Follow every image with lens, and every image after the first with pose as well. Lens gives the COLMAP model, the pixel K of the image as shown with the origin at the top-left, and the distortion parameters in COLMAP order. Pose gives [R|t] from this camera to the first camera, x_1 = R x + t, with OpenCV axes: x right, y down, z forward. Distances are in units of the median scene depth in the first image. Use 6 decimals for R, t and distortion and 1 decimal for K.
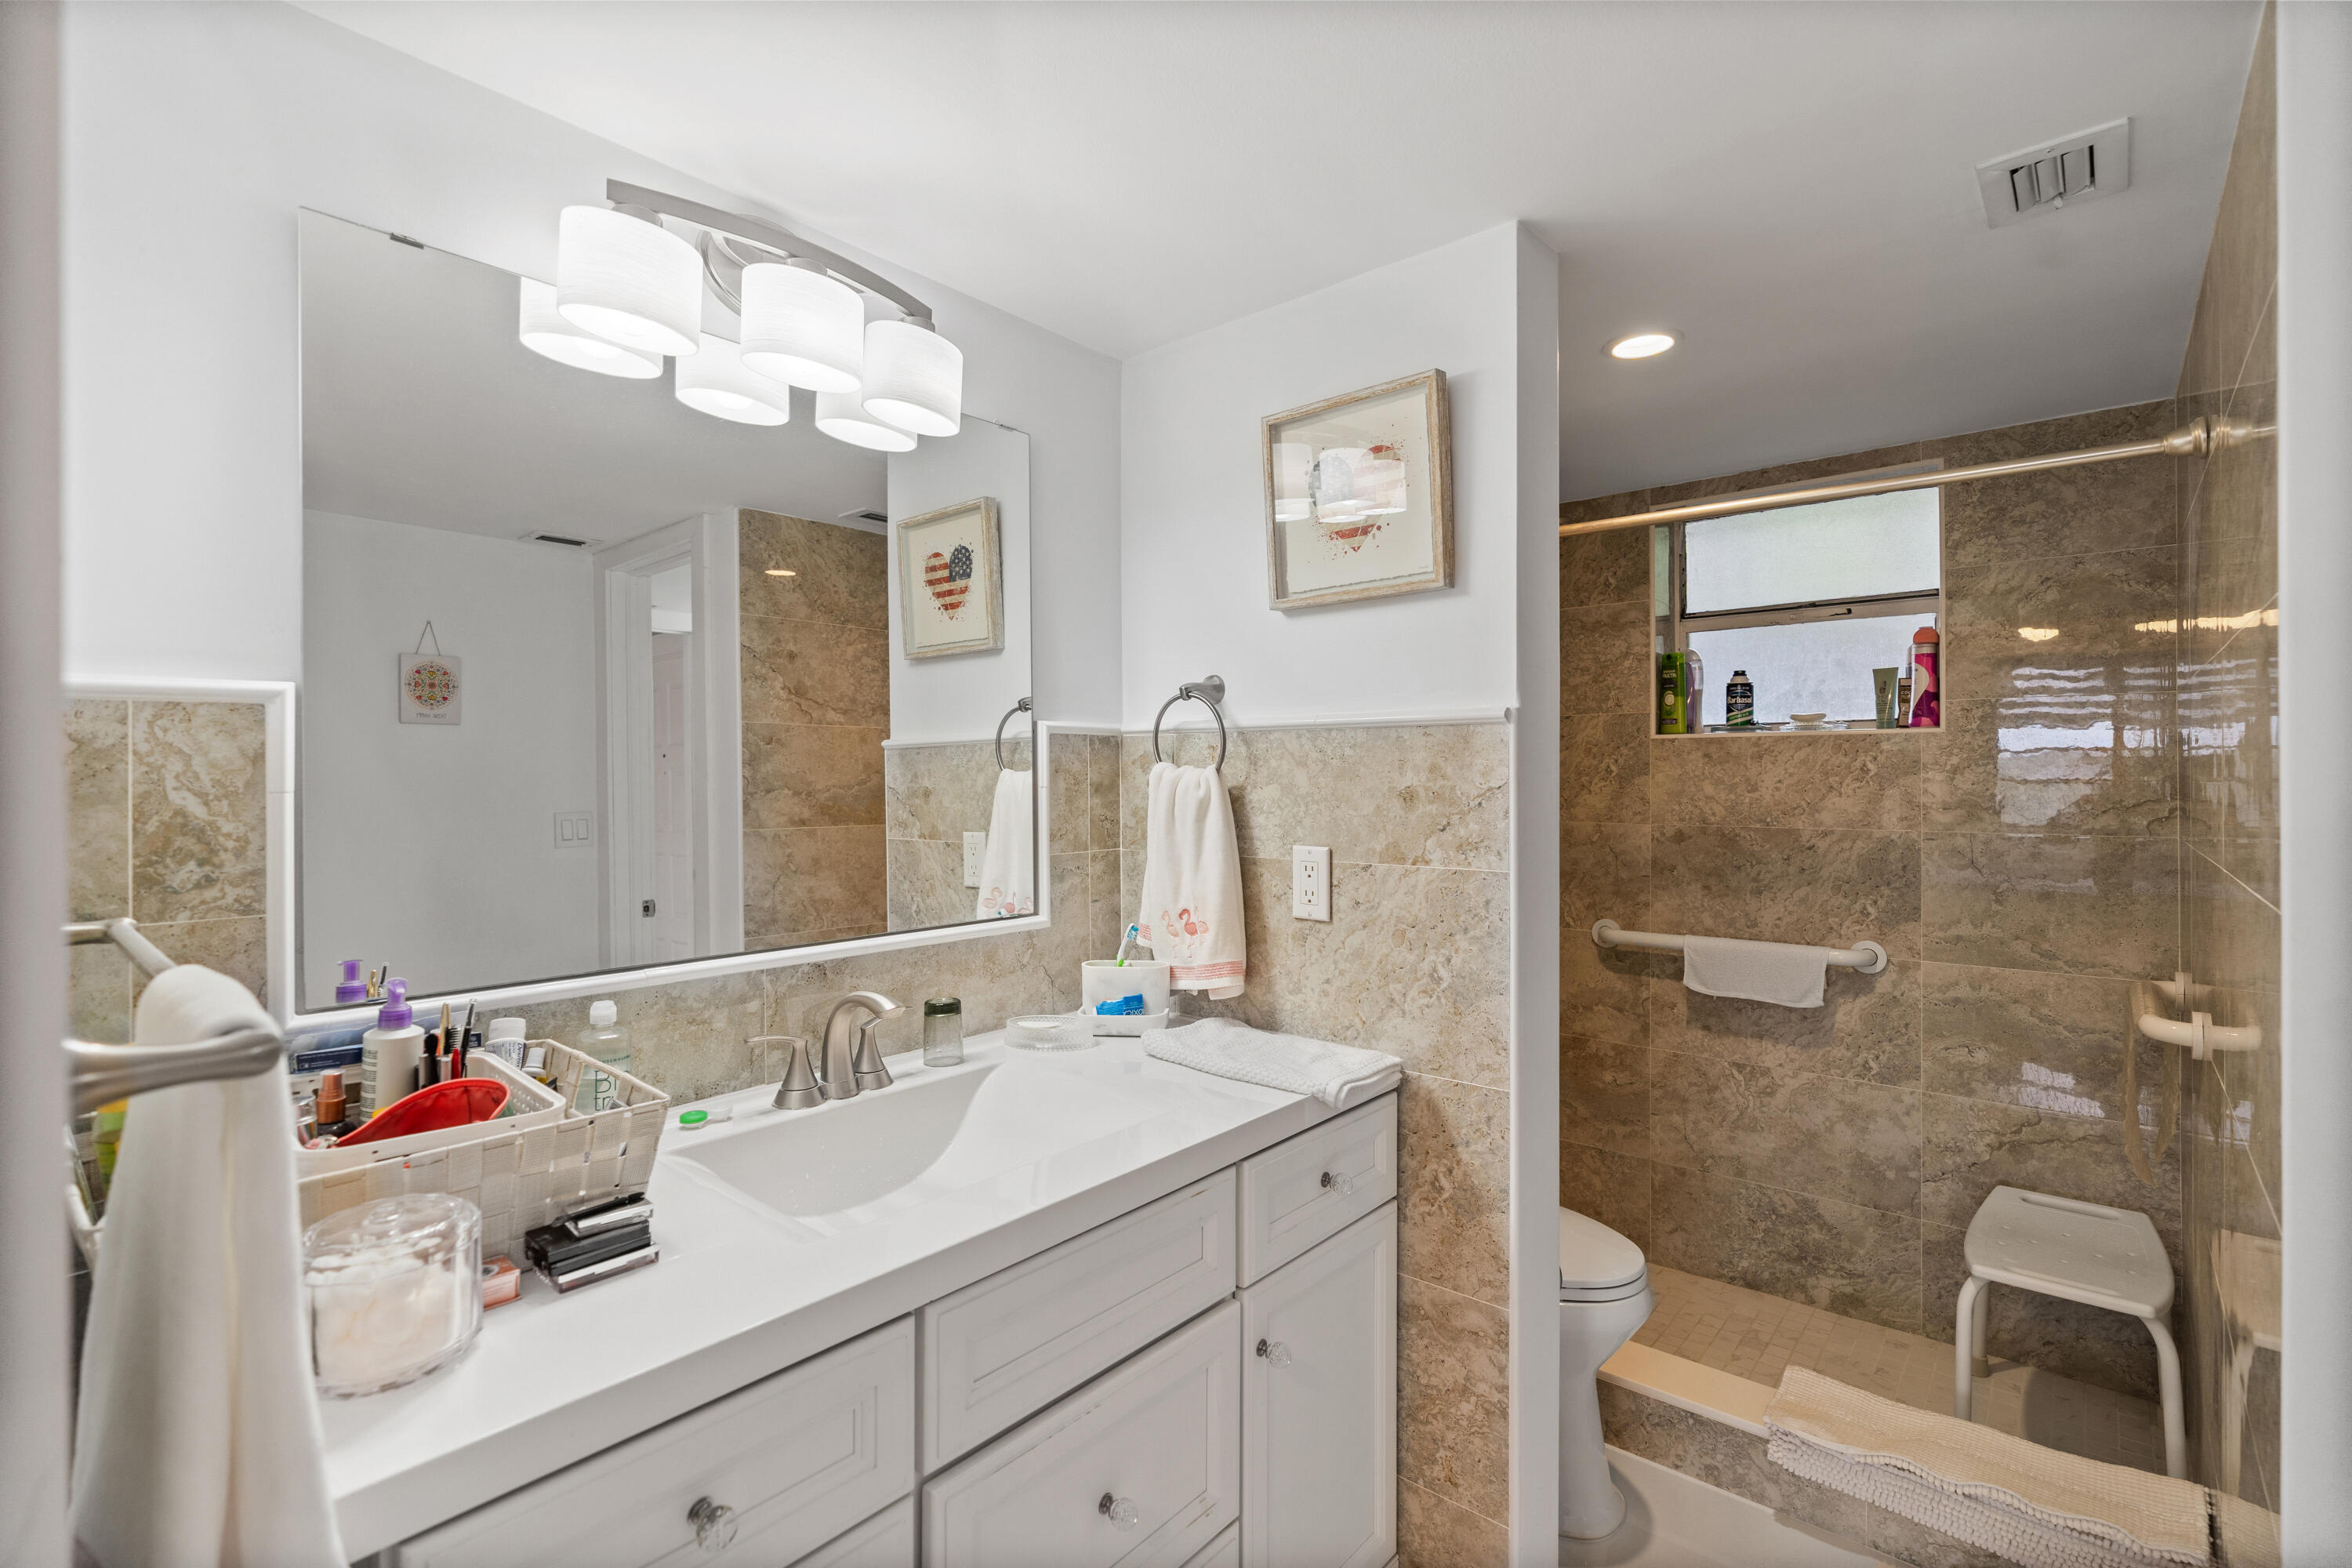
lens RADIAL K [[1064.4, 0, 1160.5], [0, 1064.4, 779.9], [0, 0, 1]] dist [-0.010750, 0.003776]
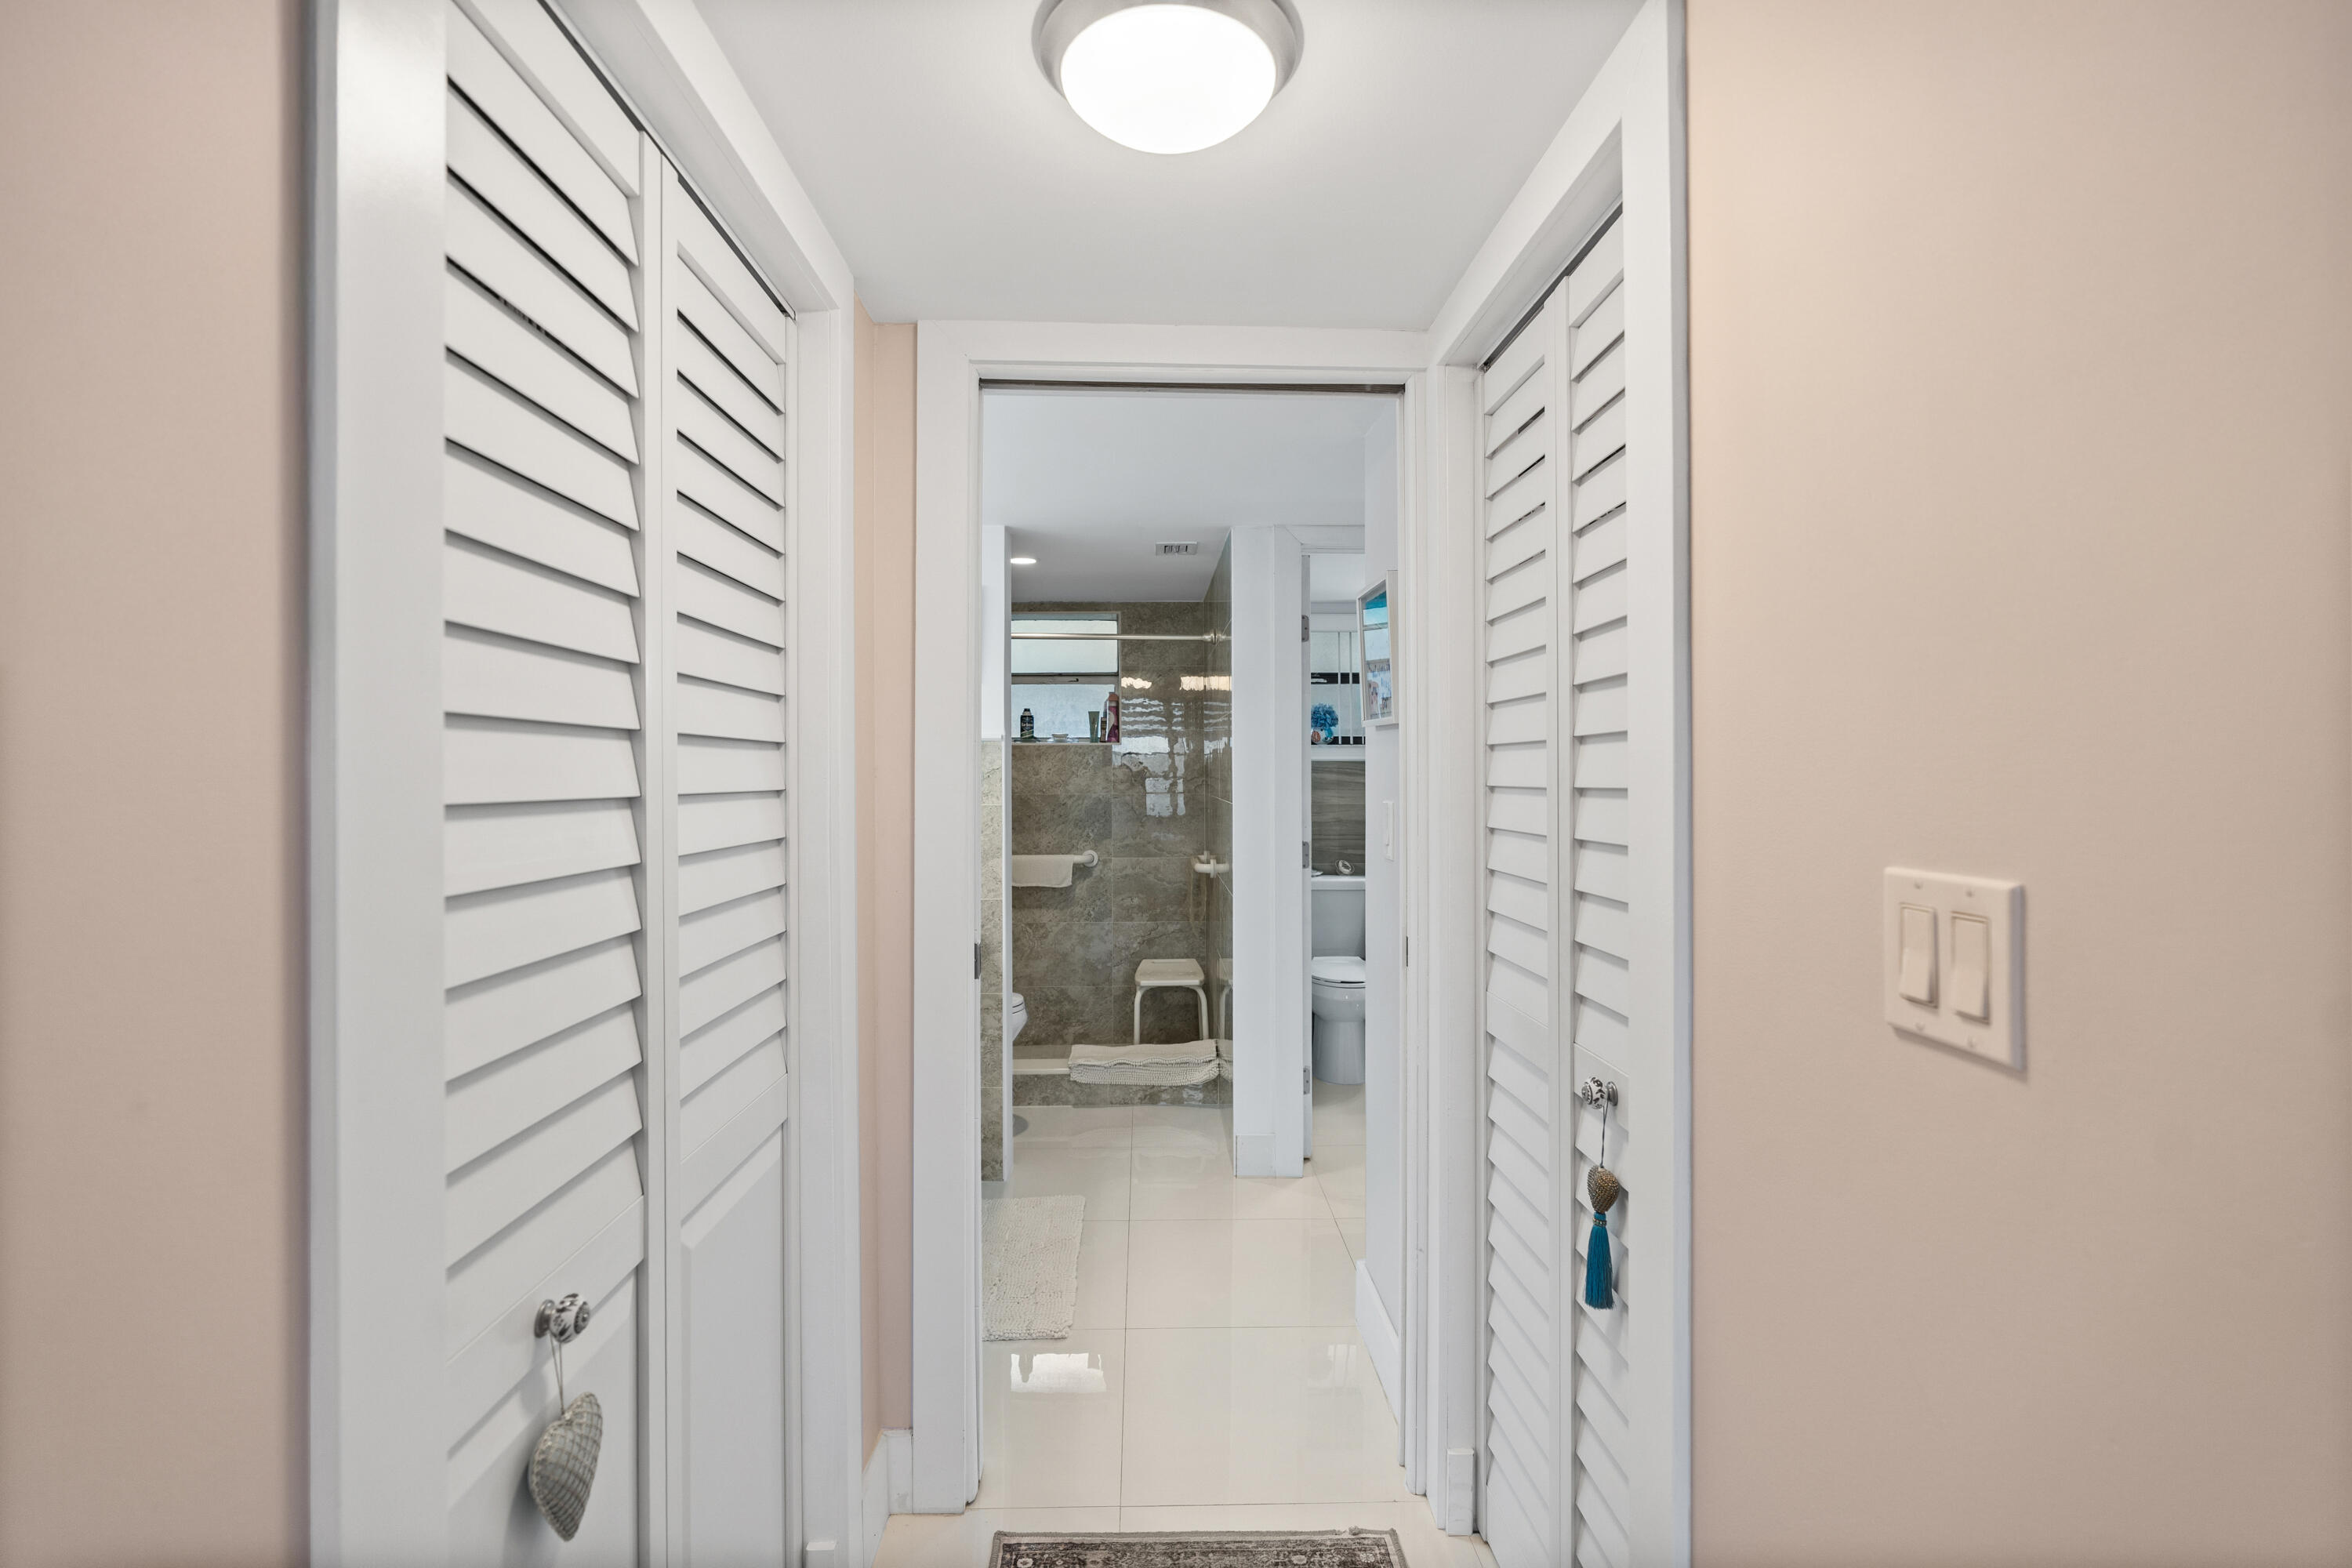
lens RADIAL K [[1064.4, 0, 1178.1], [0, 1064.4, 776.3], [0, 0, 1]] dist [-0.010750, 0.003776]
pose [[0.728693, -0.001417, 0.684839, -0.586814], [0.001541, 0.999999, 0.000430, 0.014161], [-0.684838, 0.000742, 0.728695, -0.573132]]
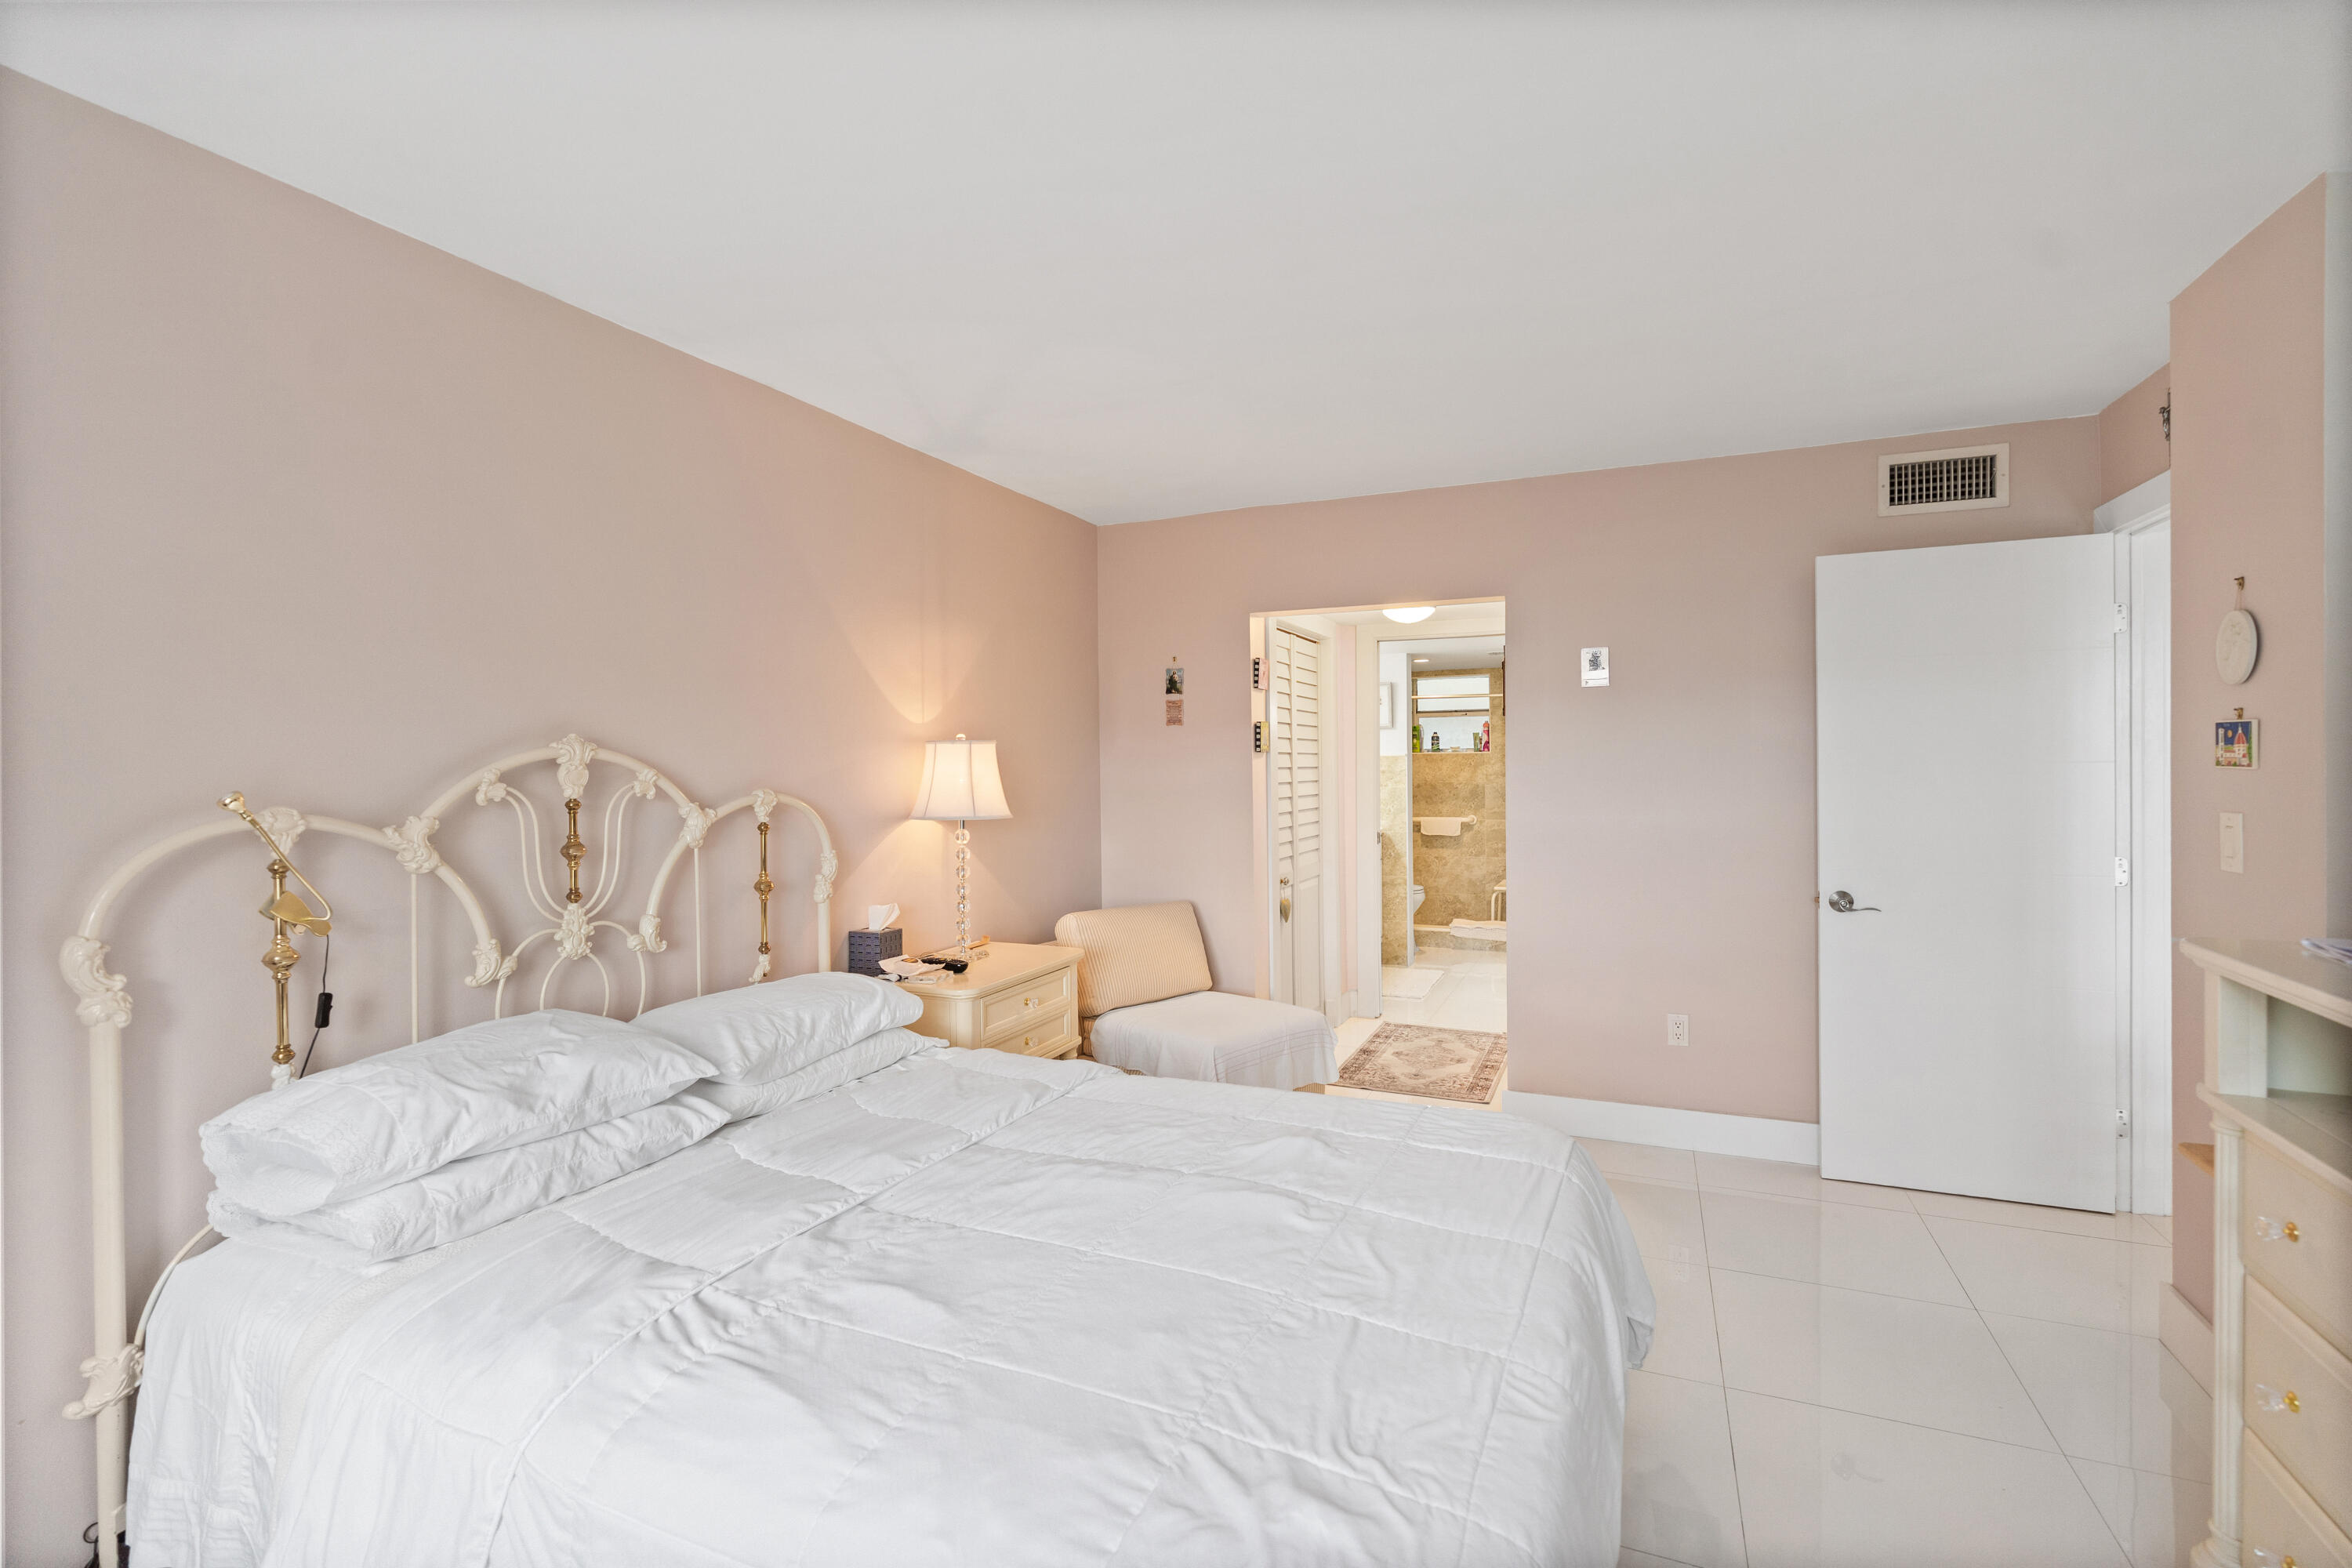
lens RADIAL K [[1064.4, 0, 1179.0], [0, 1064.4, 781.9], [0, 0, 1]] dist [-0.010750, 0.003776]
pose [[0.951843, -0.015073, 0.306215, -1.287938], [0.011740, 0.999850, 0.012724, -0.006902], [-0.306361, -0.008516, 0.951877, -1.987842]]
